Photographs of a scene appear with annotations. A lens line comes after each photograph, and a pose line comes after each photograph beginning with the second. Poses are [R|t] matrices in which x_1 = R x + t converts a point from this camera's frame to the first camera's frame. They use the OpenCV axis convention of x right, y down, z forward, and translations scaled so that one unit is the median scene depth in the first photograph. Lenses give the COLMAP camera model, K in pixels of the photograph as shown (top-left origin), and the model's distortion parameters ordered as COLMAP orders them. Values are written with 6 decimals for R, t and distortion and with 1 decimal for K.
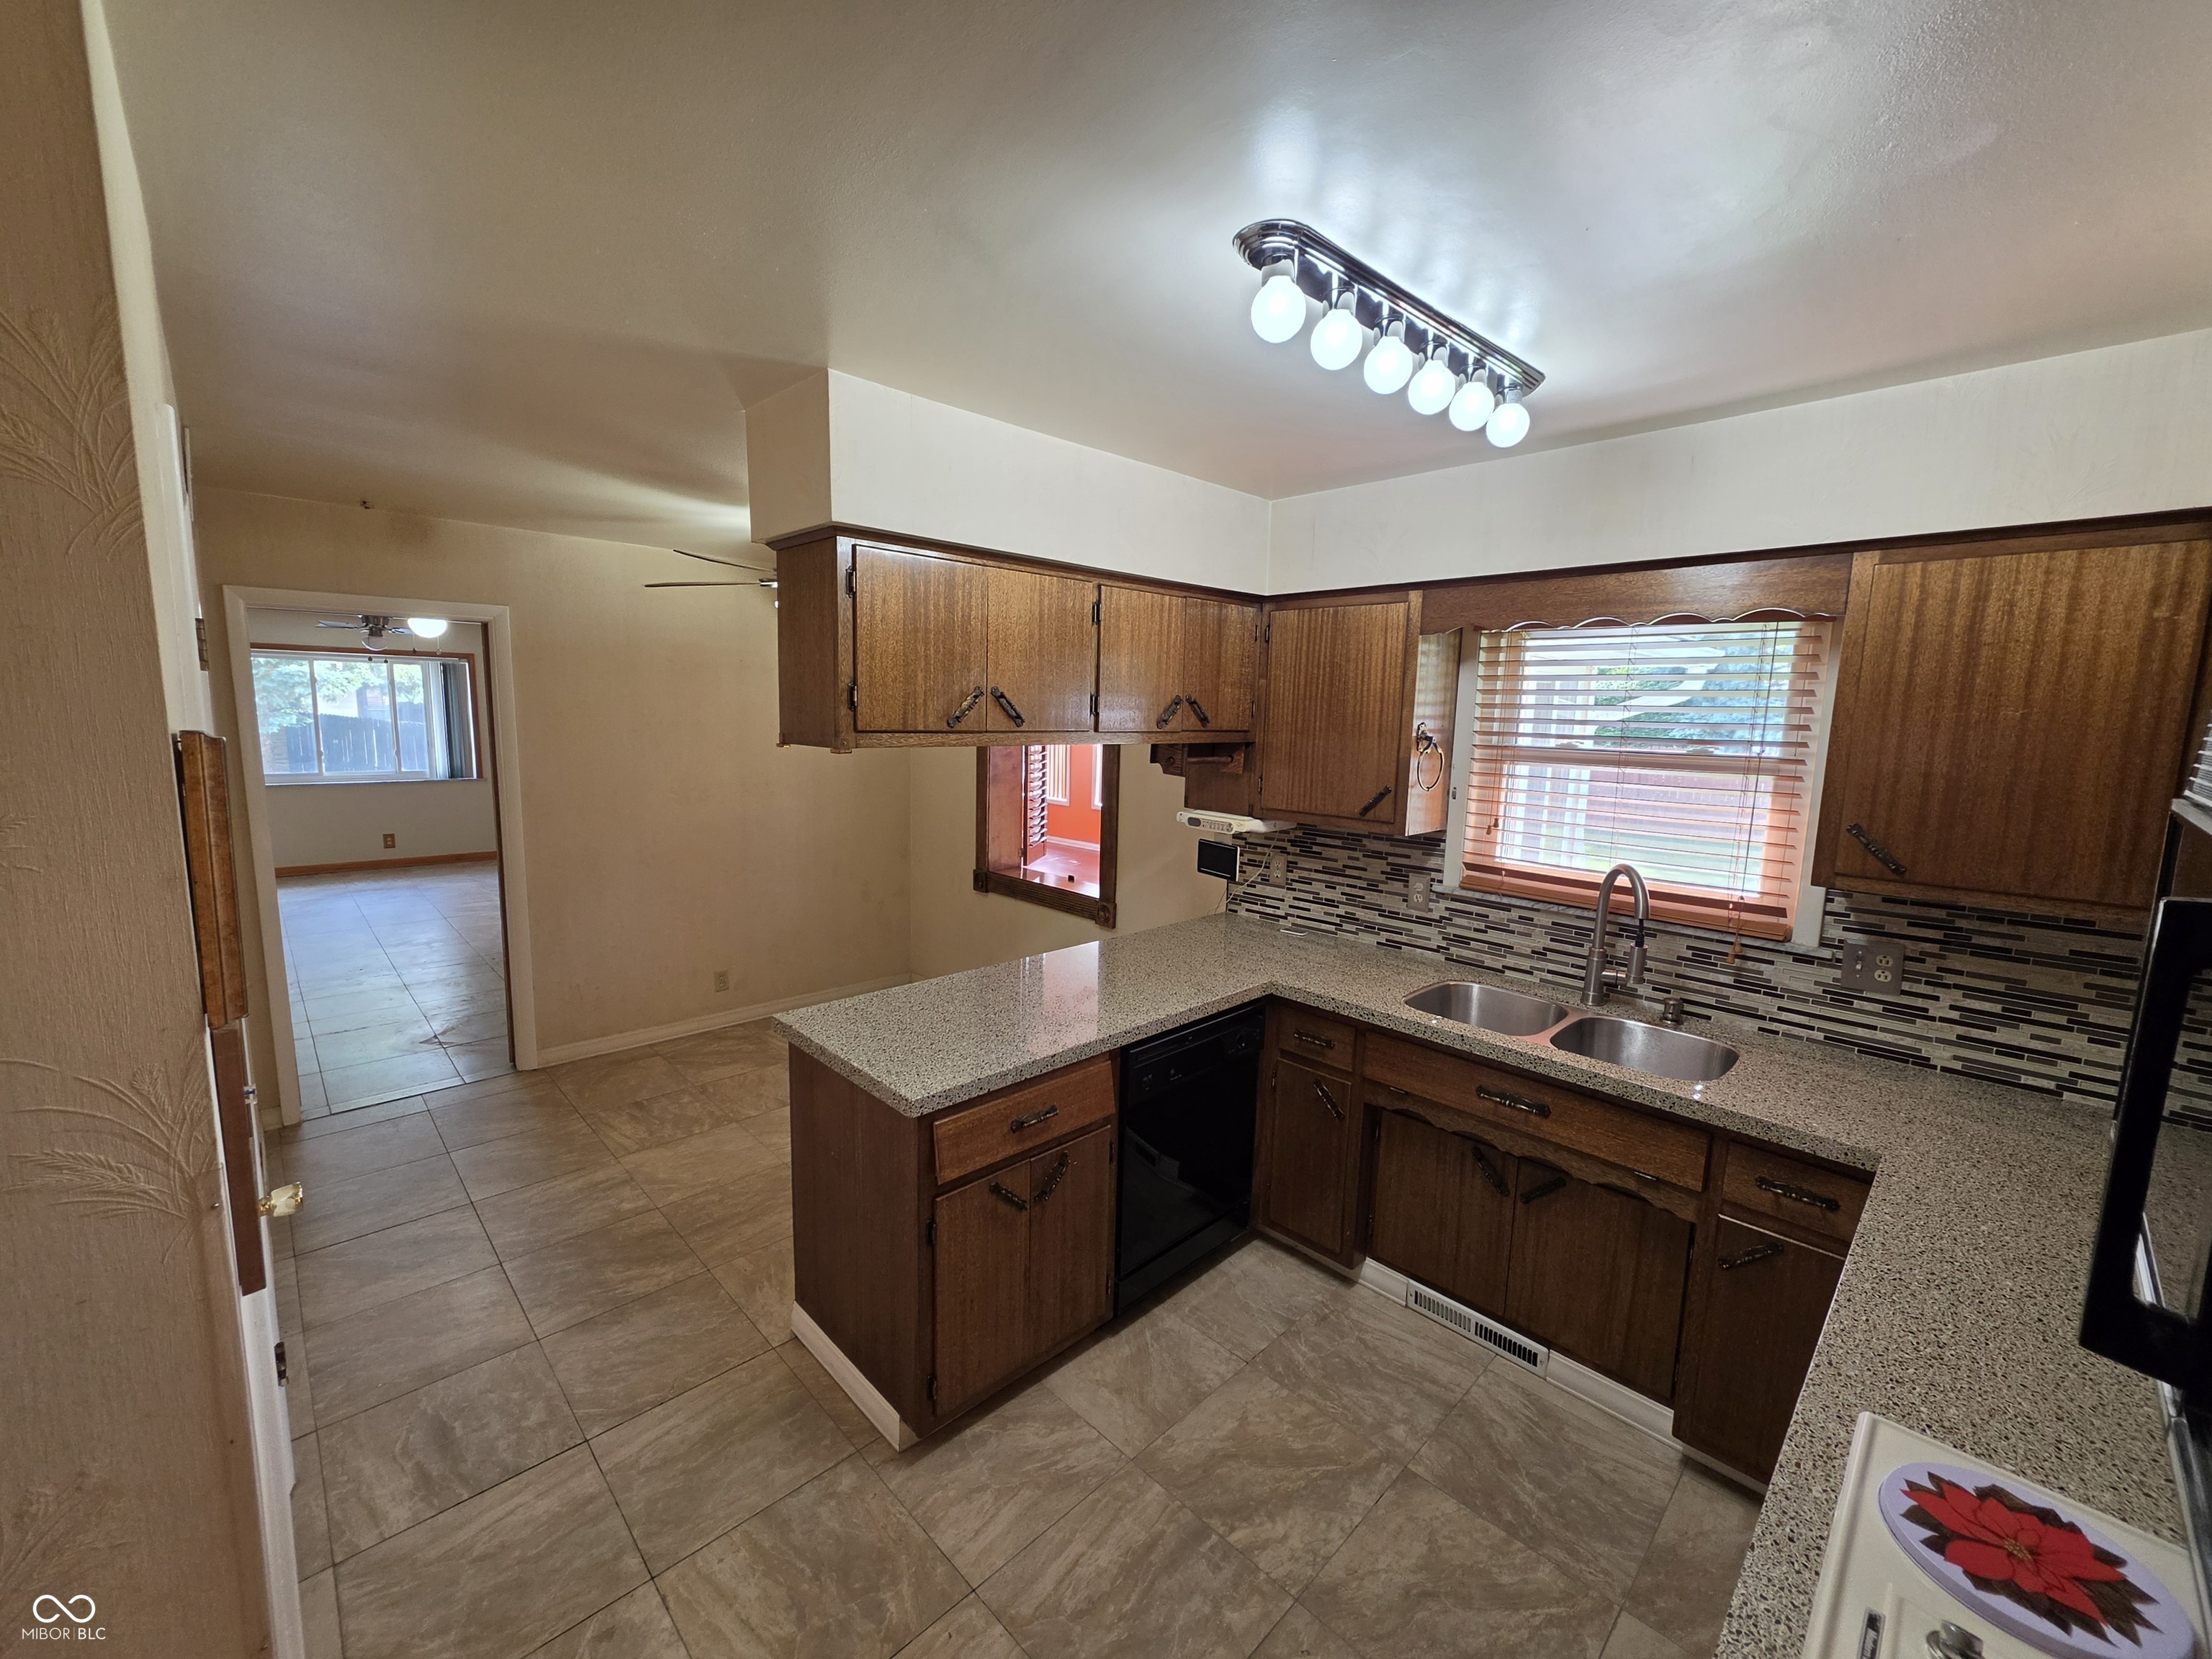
lens RADIAL K [[884.7, 0, 1109.5], [0, 884.7, 833.7], [0, 0, 1]] dist [-0.000352, -0.000481]
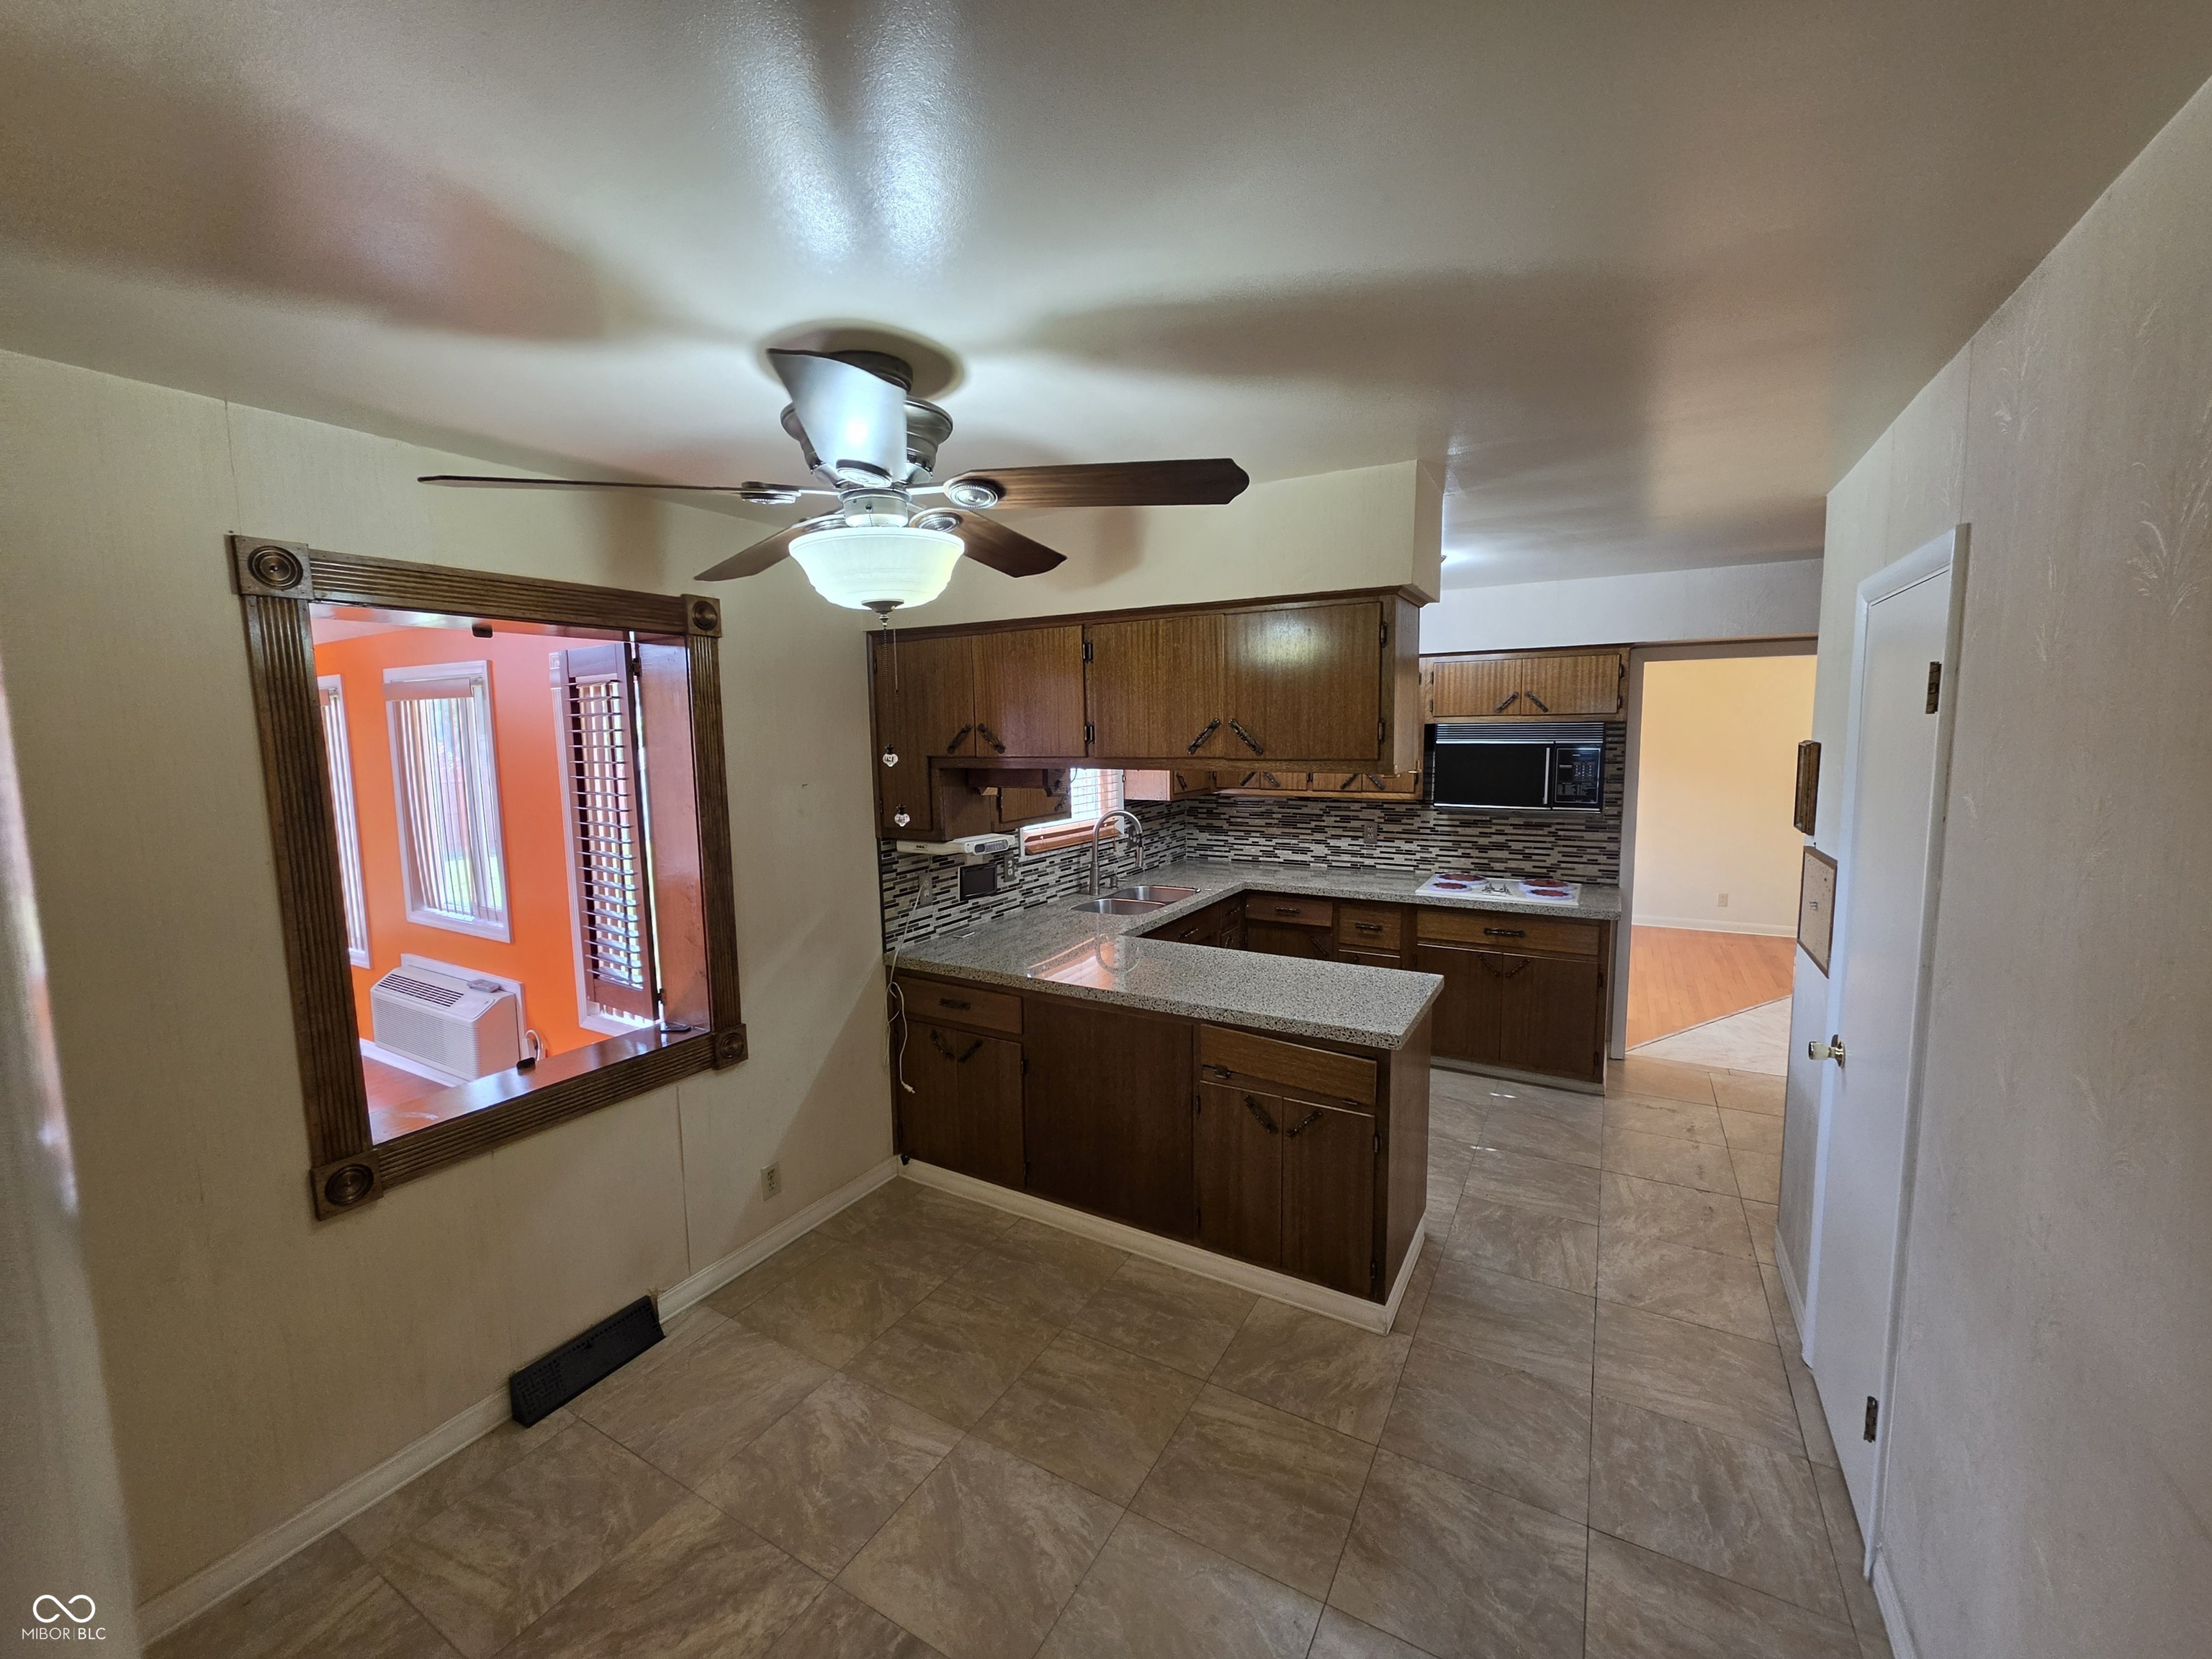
lens RADIAL K [[884.7, 0, 1104.2], [0, 884.7, 822.5], [0, 0, 1]] dist [-0.000352, -0.000481]
pose [[-0.268888, -0.125795, 0.954921, -0.974474], [0.134757, 0.976770, 0.166618, -0.207711], [-0.953698, 0.173484, -0.245690, 1.203094]]
